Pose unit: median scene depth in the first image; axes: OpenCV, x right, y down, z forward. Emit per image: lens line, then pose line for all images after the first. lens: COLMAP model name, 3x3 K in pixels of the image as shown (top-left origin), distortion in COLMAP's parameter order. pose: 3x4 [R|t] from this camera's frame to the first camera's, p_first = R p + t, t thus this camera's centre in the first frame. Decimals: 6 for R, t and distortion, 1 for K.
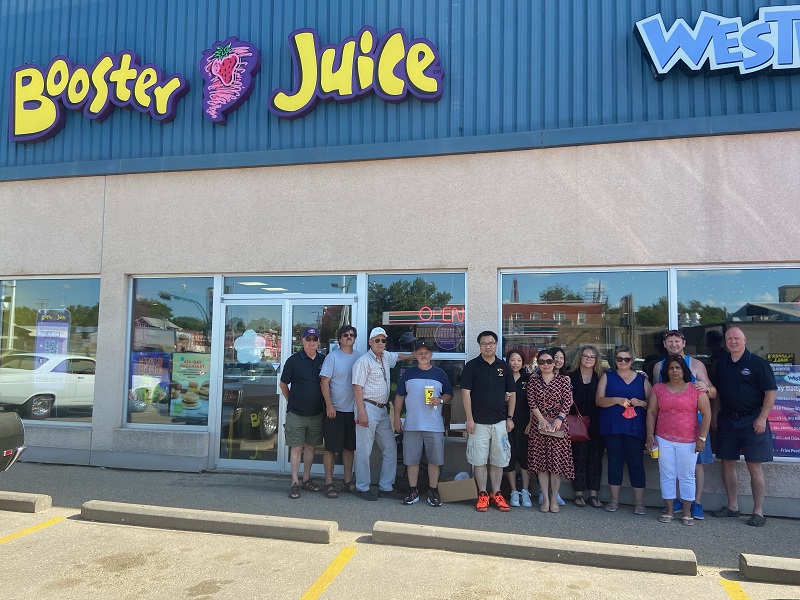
lens RADIAL K [[592.1, 0, 390.5], [0, 592.1, 309.5], [0, 0, 1]] dist [0.132673, -0.158941]
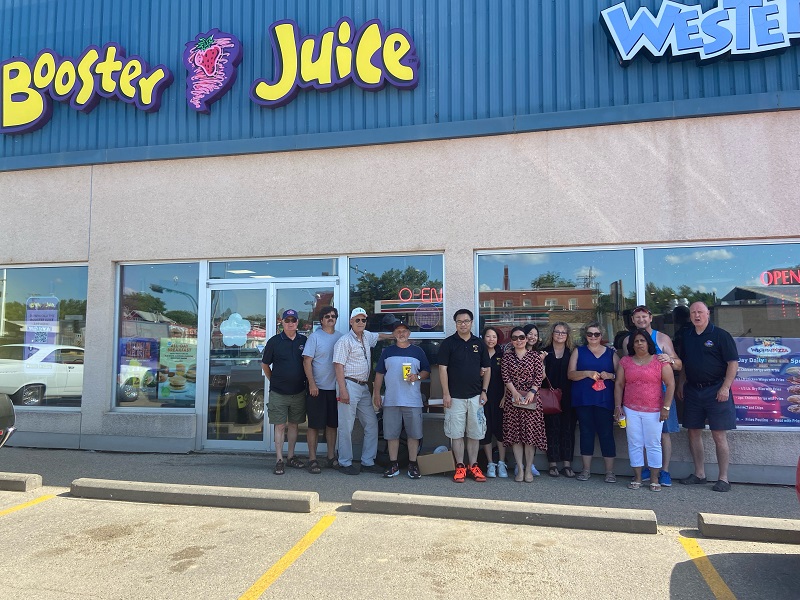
lens RADIAL K [[592.8, 0, 389.9], [0, 592.8, 295.7], [0, 0, 1]] dist [0.131888, -0.158353]
pose [[0.999858, -0.013851, 0.009621, 0.024761], [0.013915, 0.999882, -0.006551, 0.016931], [-0.009529, 0.006684, 0.999932, -0.036216]]
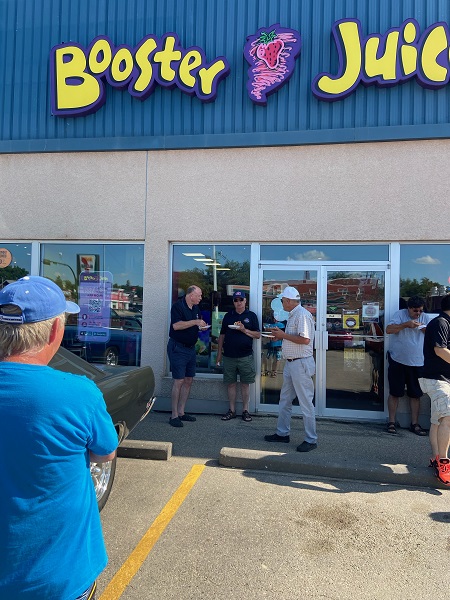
lens RADIAL K [[444.6, 0, 225.0], [0, 444.6, 300.0], [0, 0, 1]] dist [0.131888, -0.158353]
pose [[0.996551, 0.012305, 0.082059, -0.501146], [-0.016403, 0.998642, 0.049457, 0.011067], [-0.081339, -0.050633, 0.995400, 0.195399]]
